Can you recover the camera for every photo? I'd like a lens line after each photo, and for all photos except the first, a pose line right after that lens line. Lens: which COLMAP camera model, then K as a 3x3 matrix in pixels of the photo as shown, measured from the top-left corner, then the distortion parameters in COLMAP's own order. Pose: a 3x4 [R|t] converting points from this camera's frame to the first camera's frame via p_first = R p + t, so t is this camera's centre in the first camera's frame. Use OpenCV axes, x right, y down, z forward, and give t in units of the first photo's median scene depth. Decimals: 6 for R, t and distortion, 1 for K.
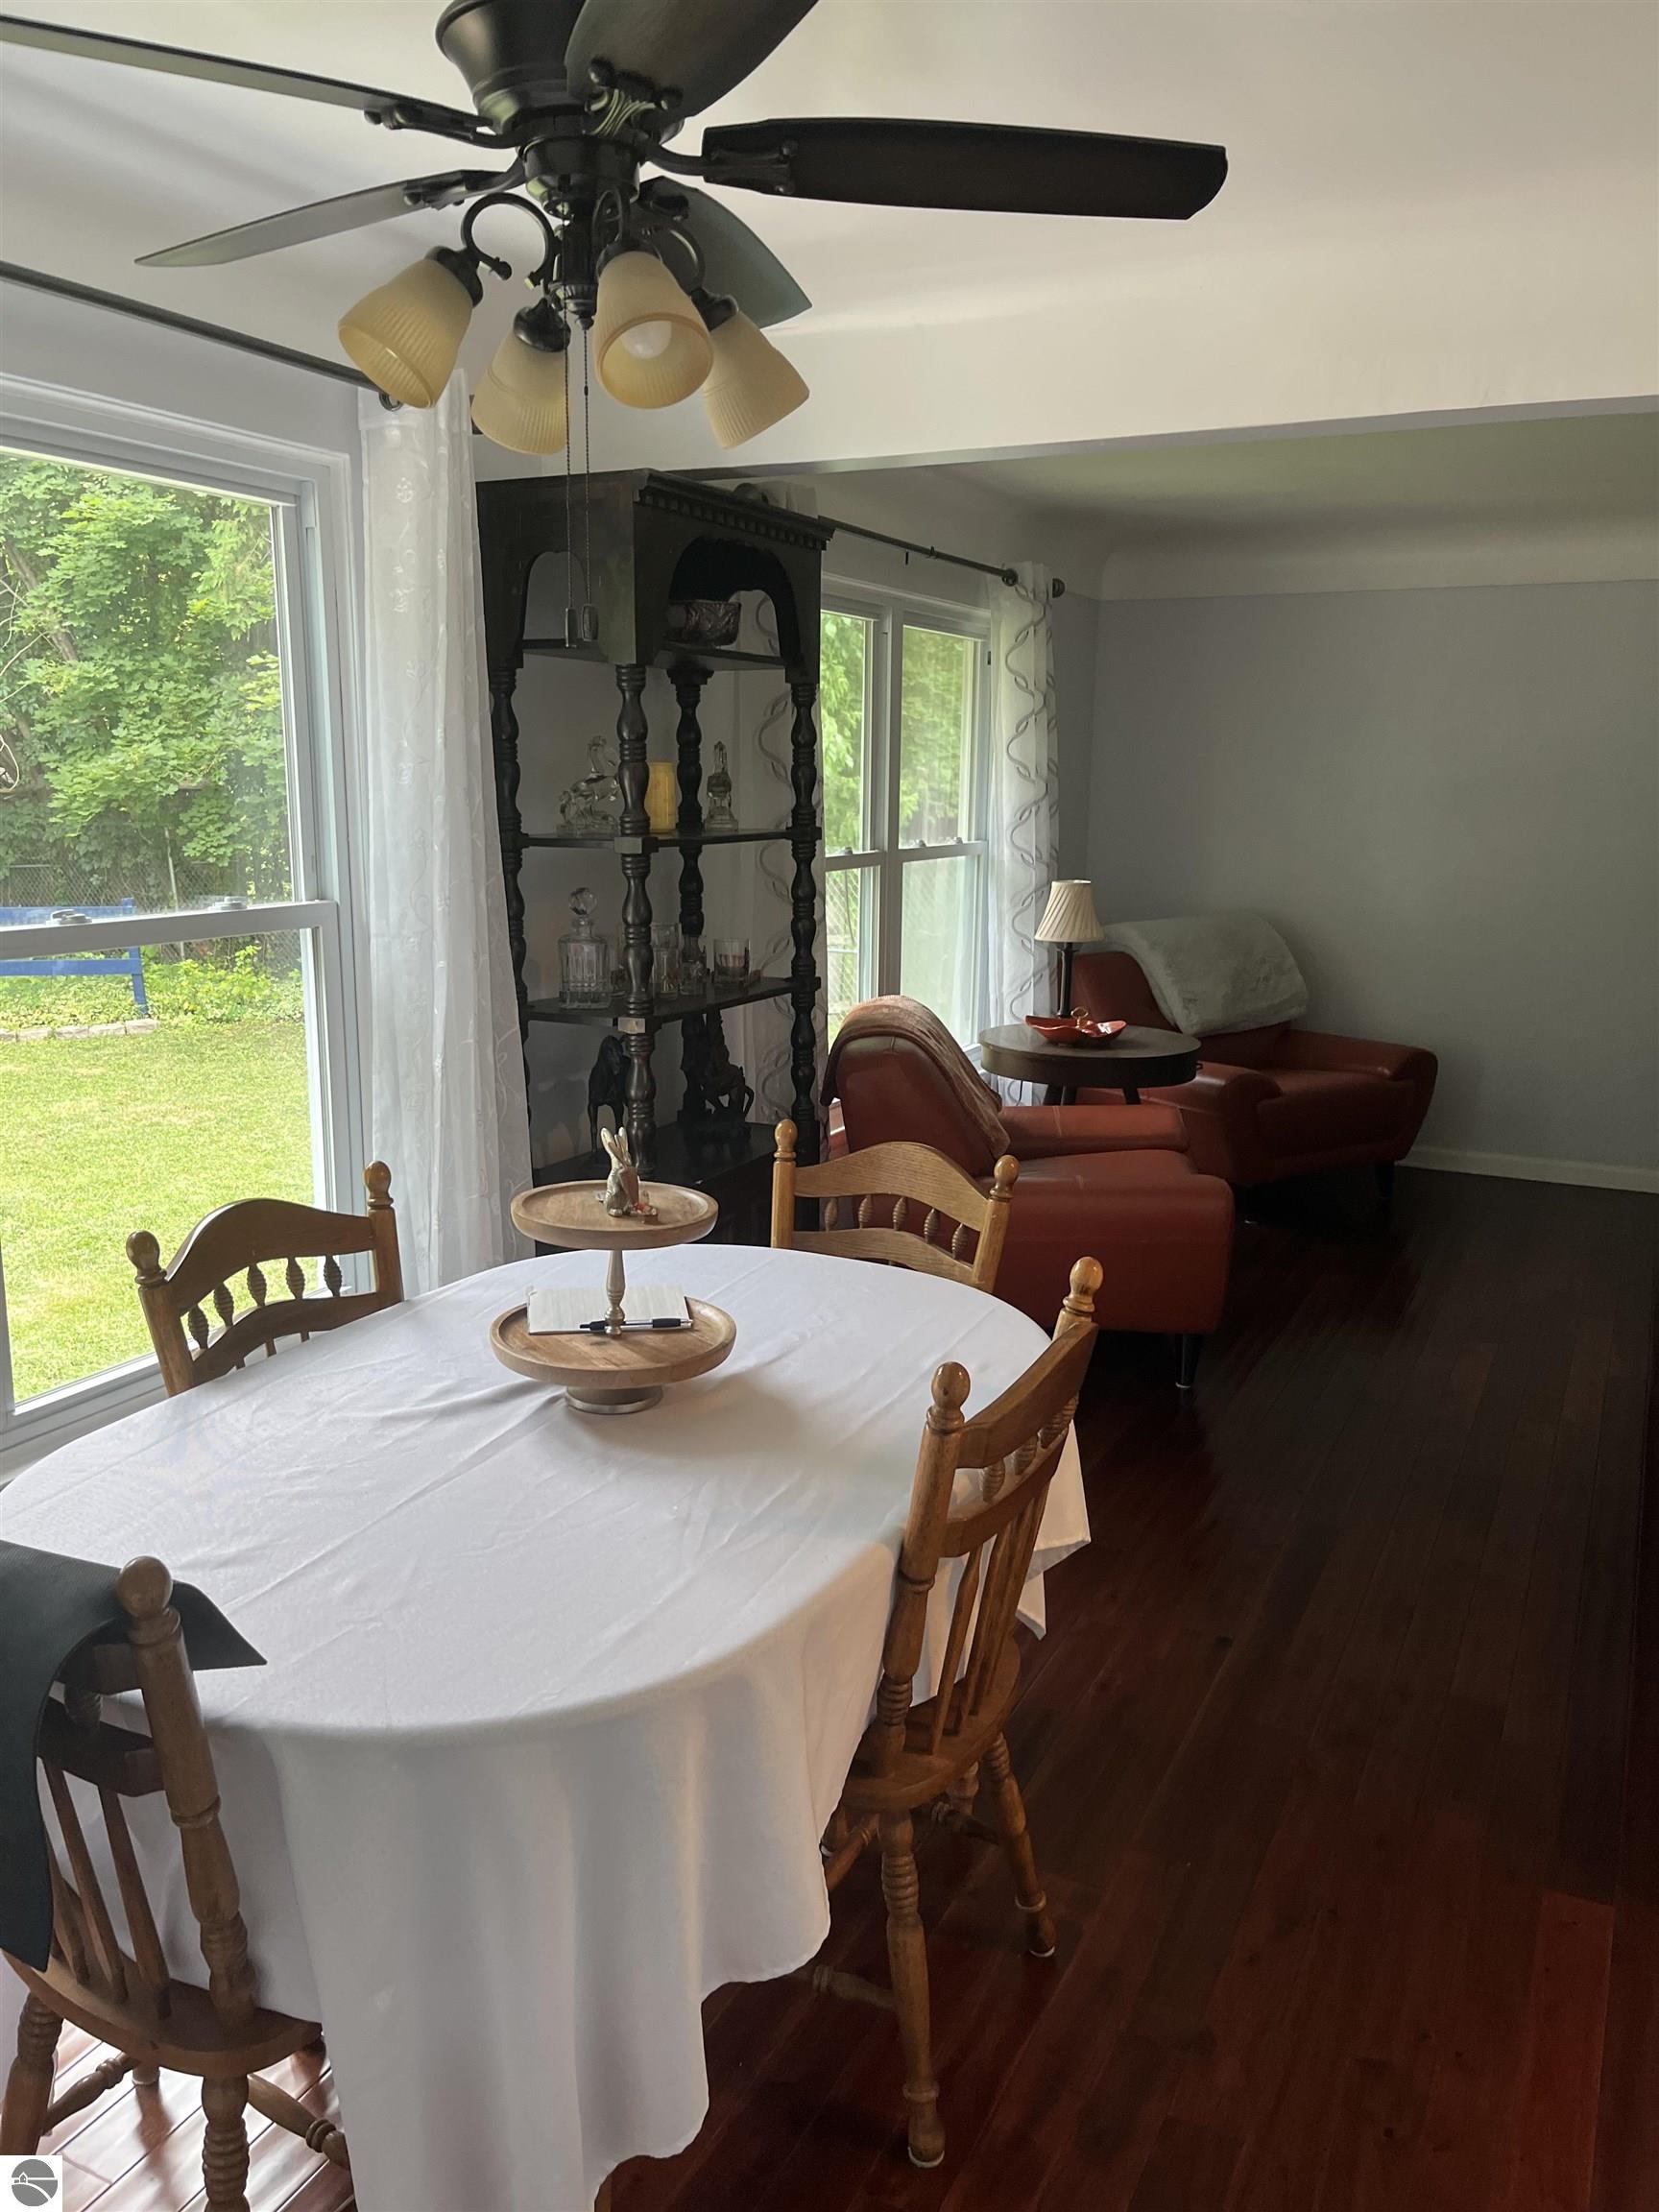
lens RADIAL K [[1665.1, 0, 820.0], [0, 1665.1, 1117.5], [0, 0, 1]] dist [0.048092, -0.078160]
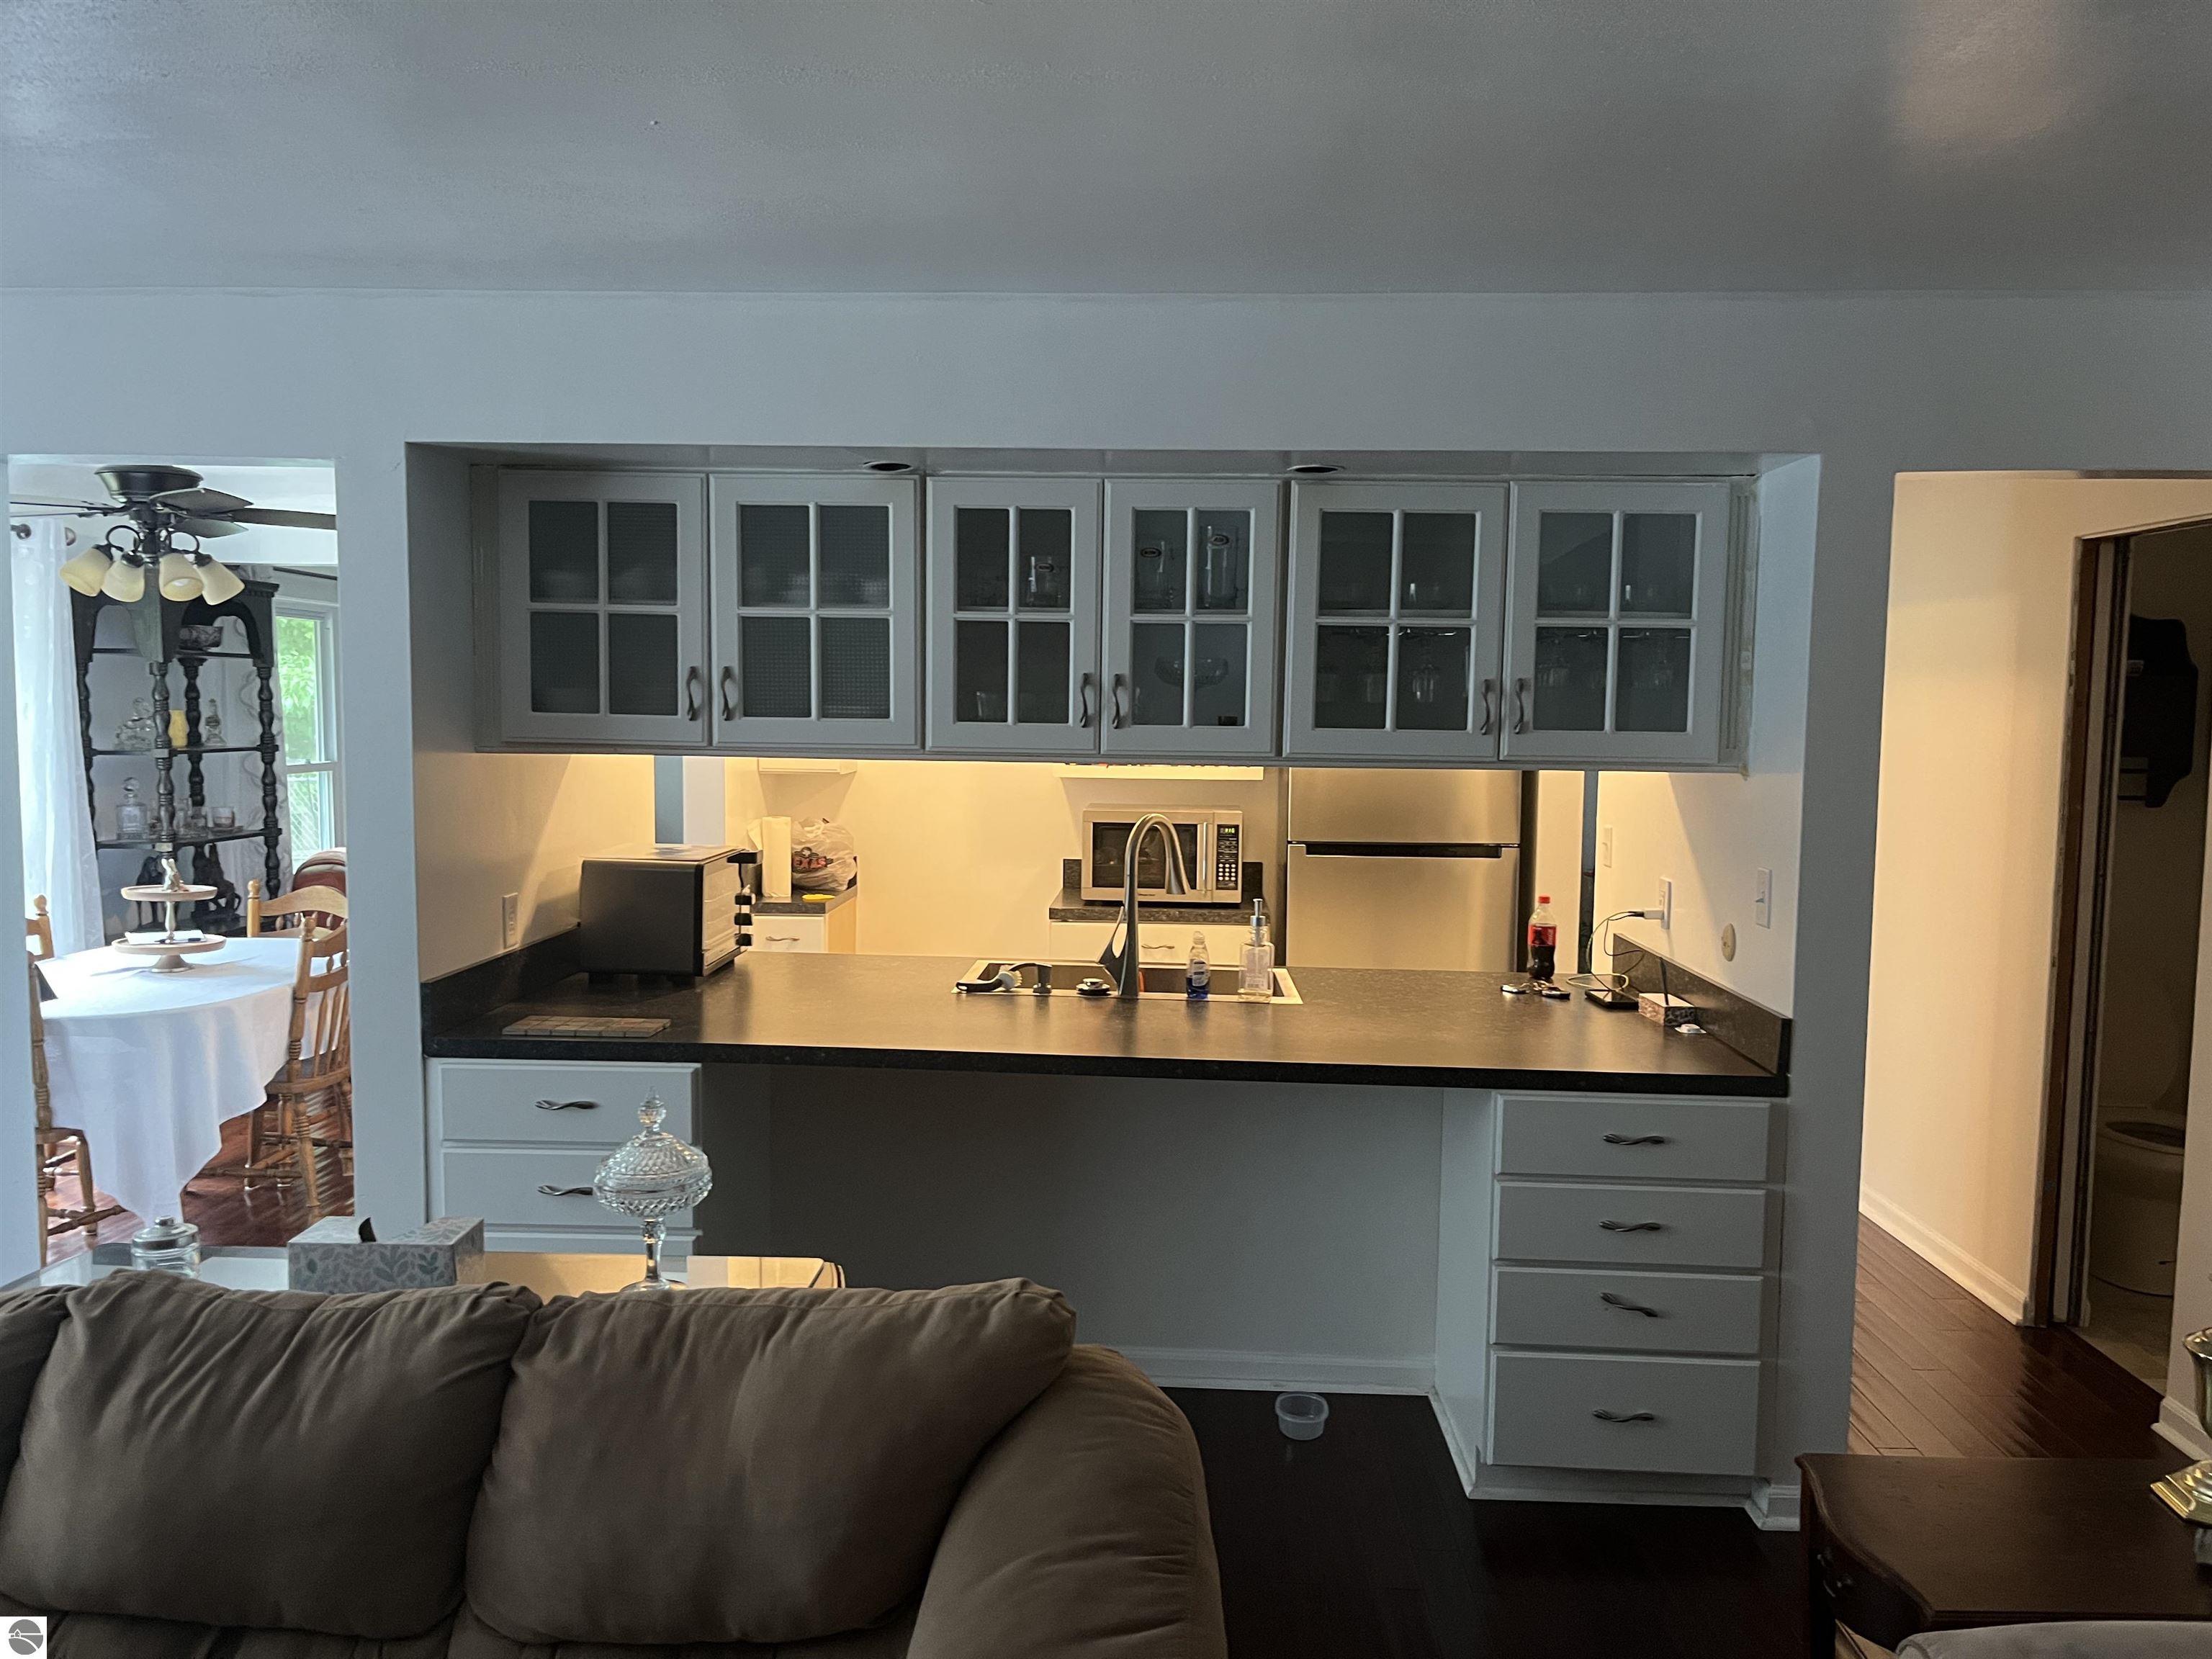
lens RADIAL K [[1665.1, 0, 1128.9], [0, 1665.1, 843.3], [0, 0, 1]] dist [0.048092, -0.078160]
pose [[0.905572, -0.037561, 0.422527, 0.068864], [0.087993, 0.991039, -0.100490, 0.210245], [-0.414966, 0.128180, 0.900762, -1.078641]]
